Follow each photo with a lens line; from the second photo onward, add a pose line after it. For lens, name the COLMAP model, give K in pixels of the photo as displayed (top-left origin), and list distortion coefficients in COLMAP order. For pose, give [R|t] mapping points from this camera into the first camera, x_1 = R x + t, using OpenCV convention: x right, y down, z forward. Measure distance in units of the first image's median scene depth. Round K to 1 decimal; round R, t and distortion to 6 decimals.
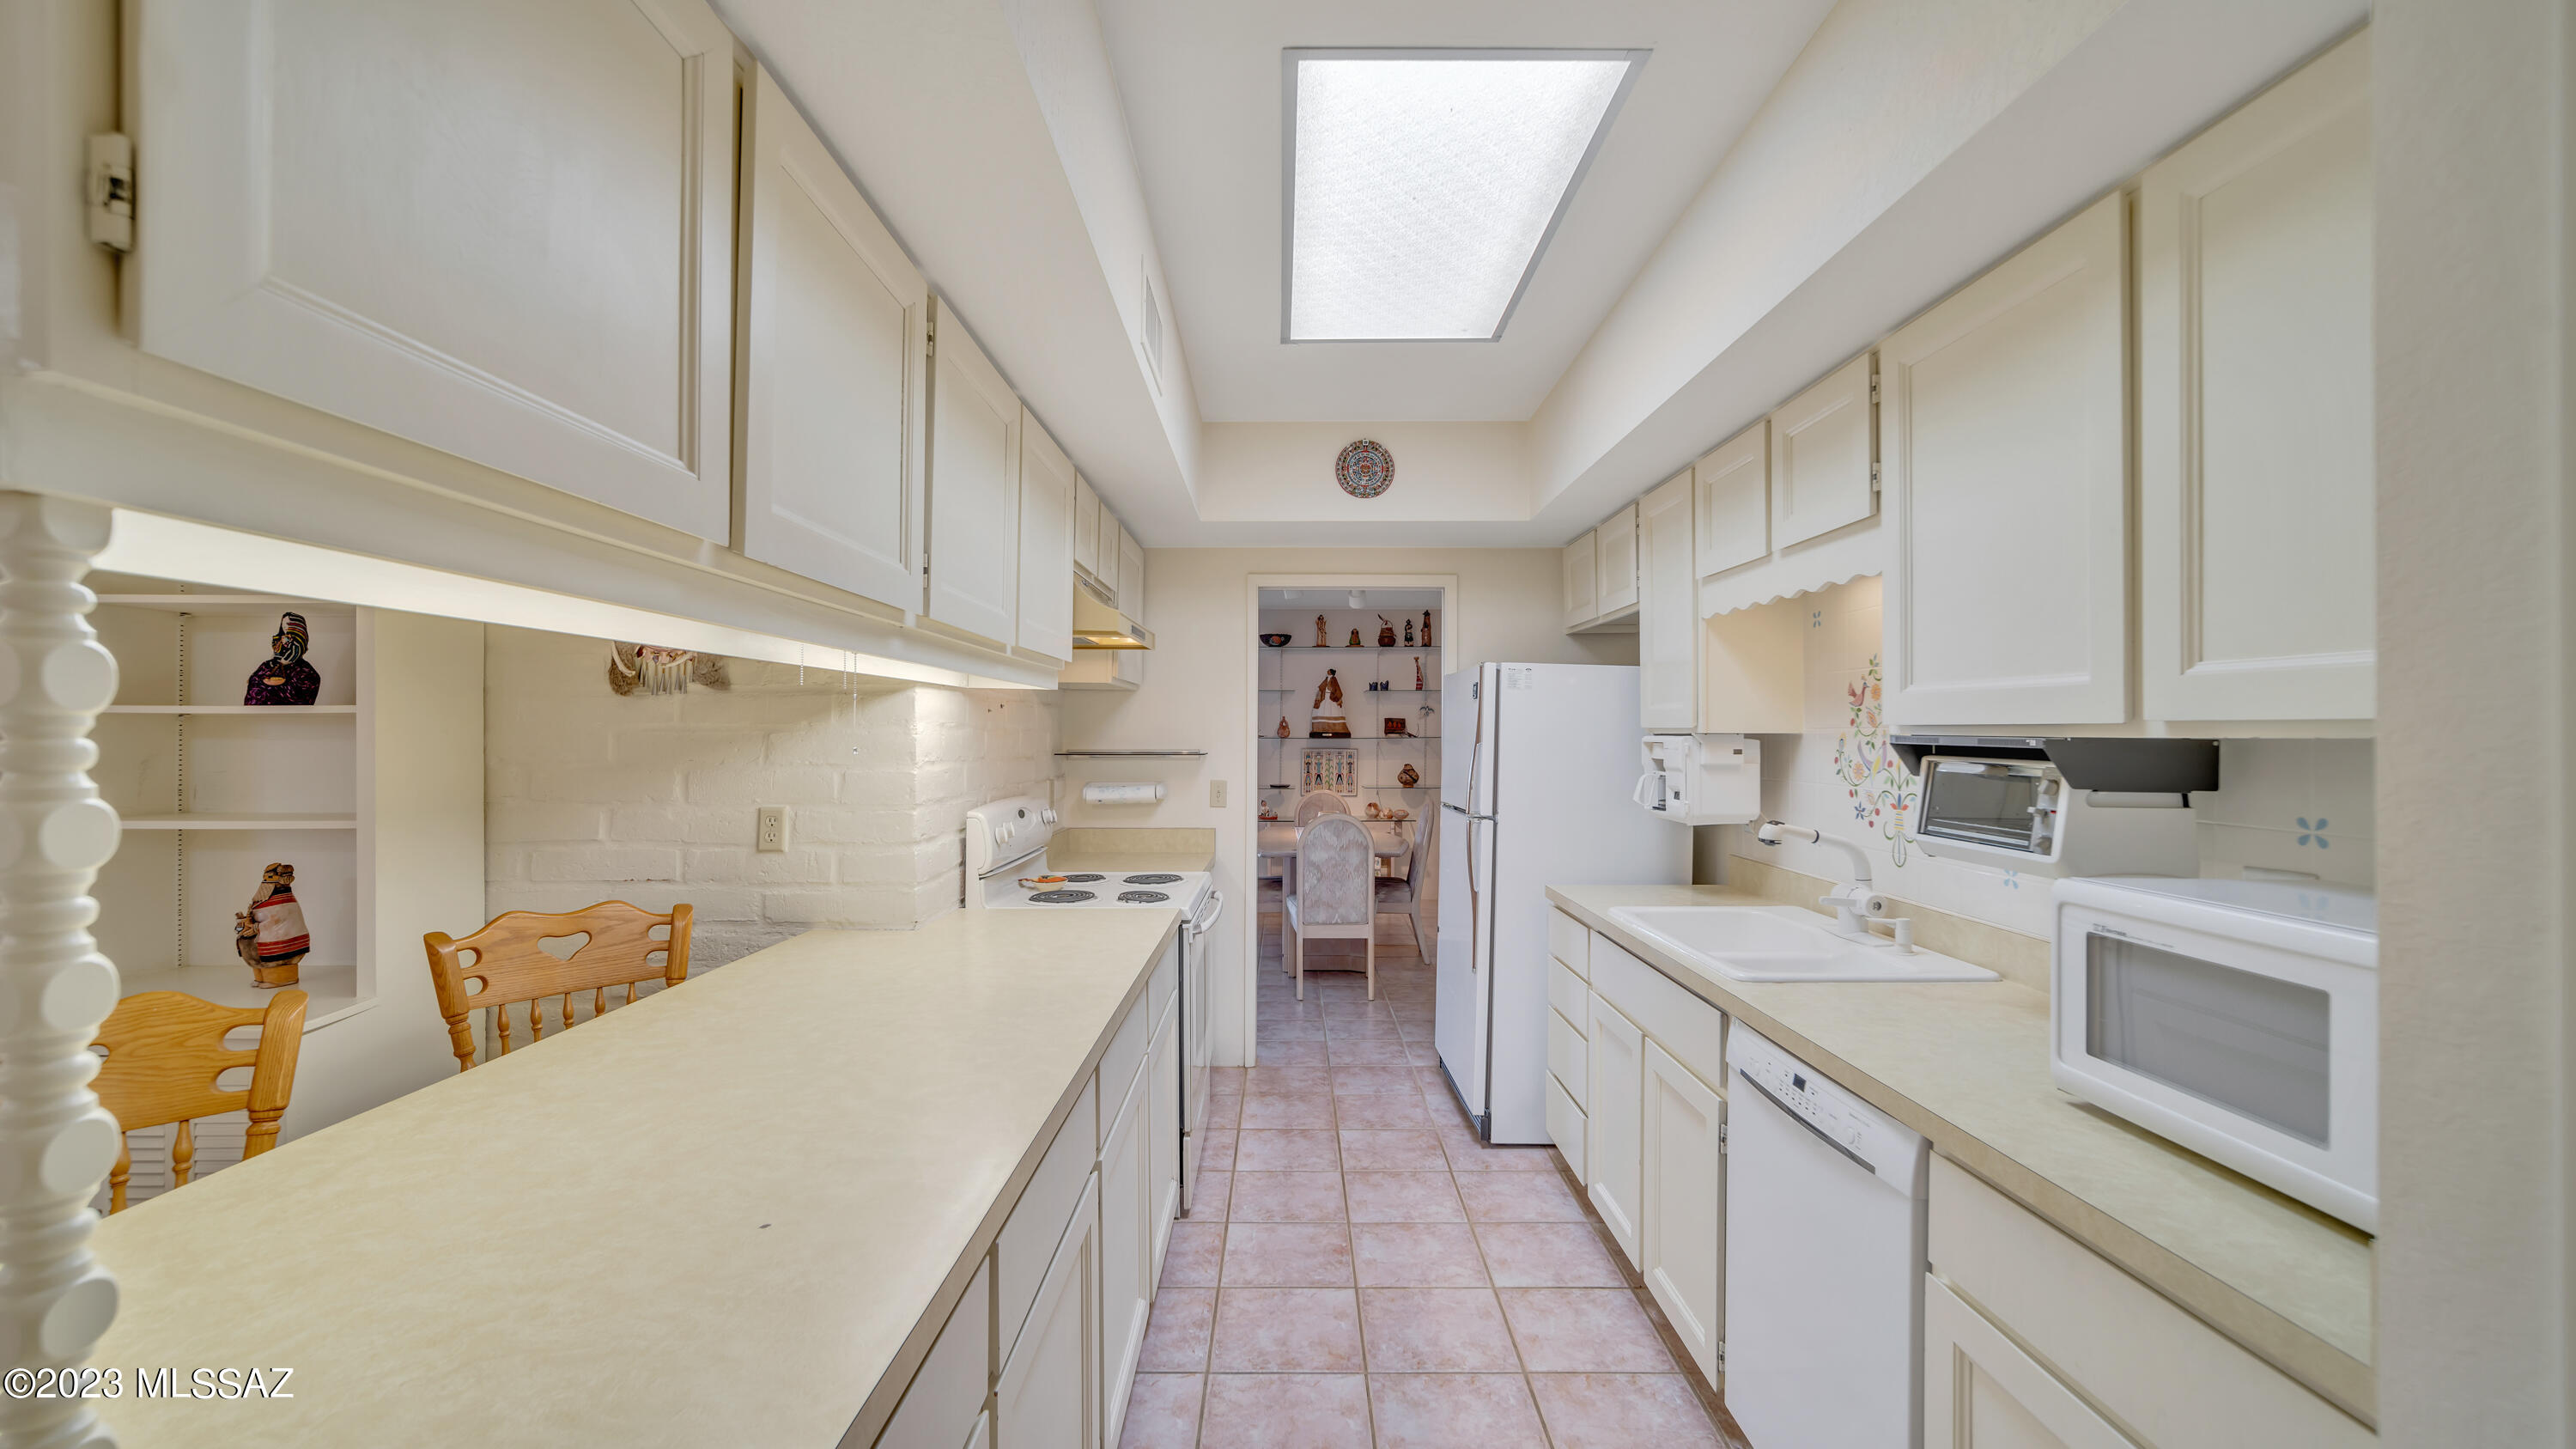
lens RADIAL K [[1052.8, 0, 1288.0], [0, 1052.8, 724.5], [0, 0, 1]] dist [-0.036872, 0.020491]
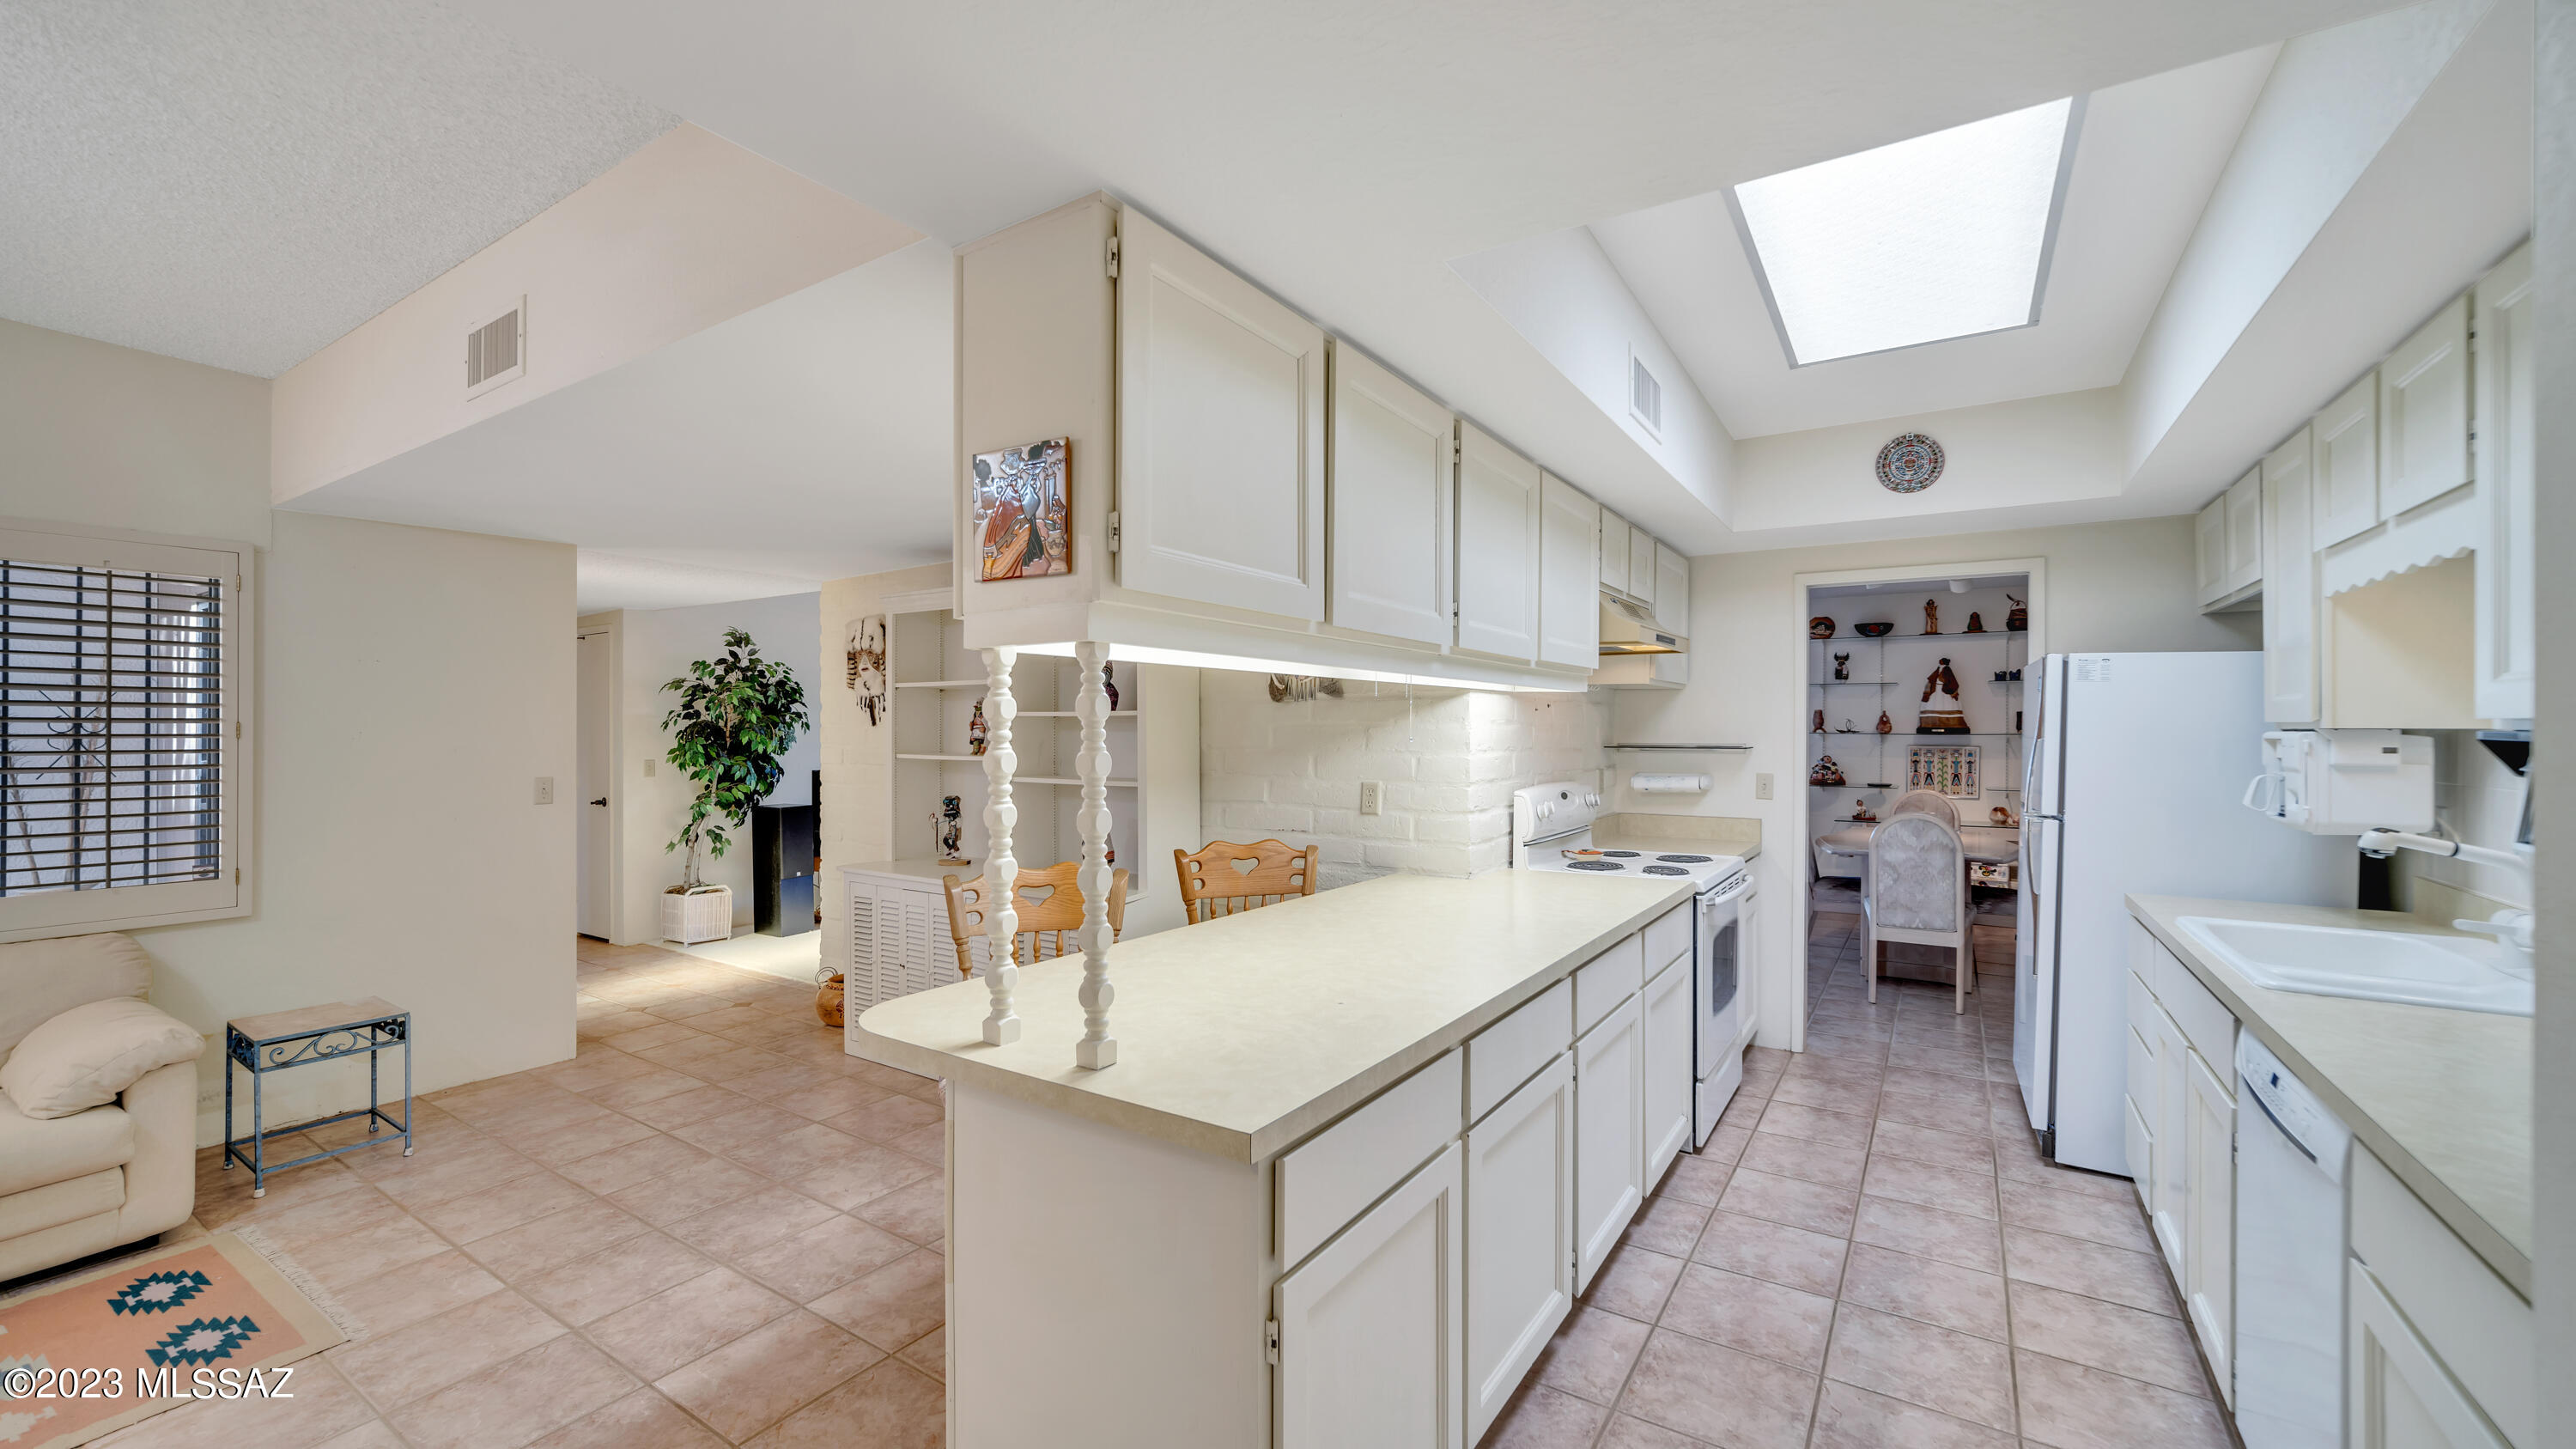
lens RADIAL K [[1052.8, 0, 1288.0], [0, 1052.8, 724.5], [0, 0, 1]] dist [-0.036872, 0.020491]
pose [[0.845301, -0.001571, -0.534289, 0.124440], [0.003776, 0.999988, 0.003033, -0.000721], [0.534277, -0.004581, 0.845297, -0.184287]]
